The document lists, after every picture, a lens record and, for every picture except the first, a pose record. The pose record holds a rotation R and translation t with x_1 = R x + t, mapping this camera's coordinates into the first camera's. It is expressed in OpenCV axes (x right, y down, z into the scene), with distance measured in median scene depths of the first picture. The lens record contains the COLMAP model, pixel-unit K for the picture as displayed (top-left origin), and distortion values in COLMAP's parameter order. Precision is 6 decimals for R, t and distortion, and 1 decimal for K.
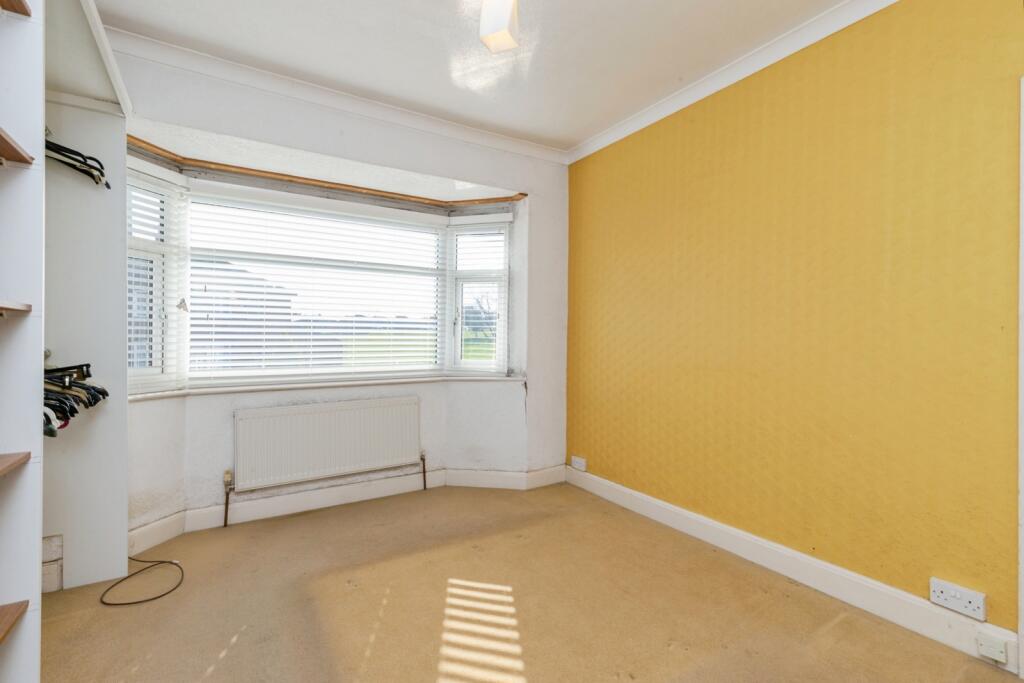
lens RADIAL K [[467.3, 0, 511.0], [0, 467.3, 342.1], [0, 0, 1]] dist [0.003445, -0.000423]
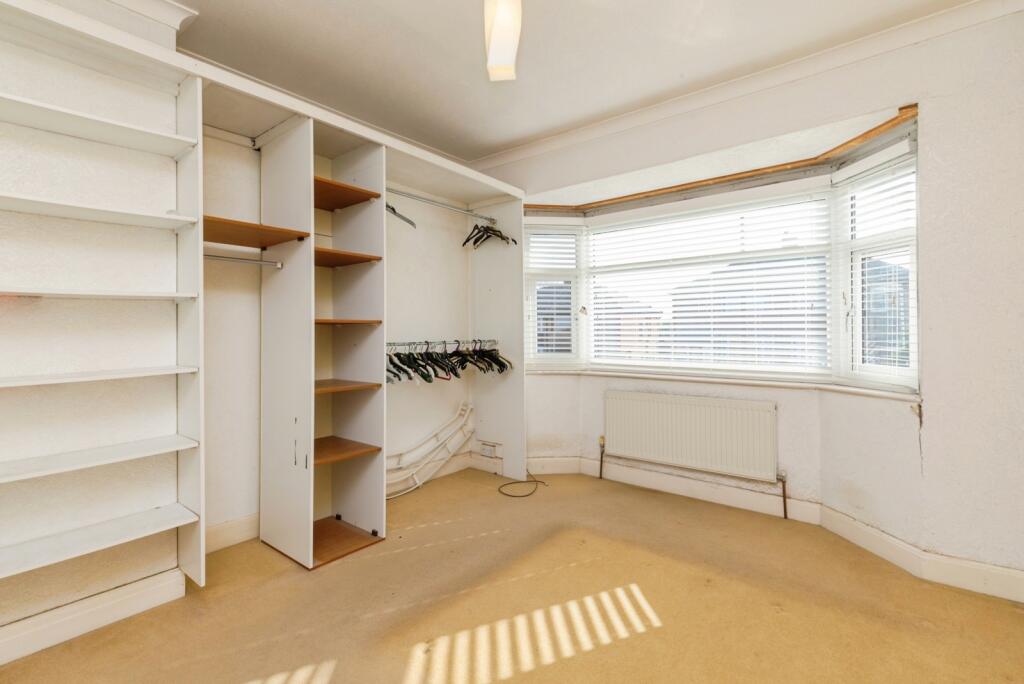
lens RADIAL K [[467.3, 0, 510.6], [0, 467.3, 334.1], [0, 0, 1]] dist [0.003445, -0.000423]
pose [[0.321993, 0.000161, -0.946742, 0.466412], [-0.007520, 0.999969, -0.002388, -0.002554], [0.946712, 0.007888, 0.321984, 0.294973]]
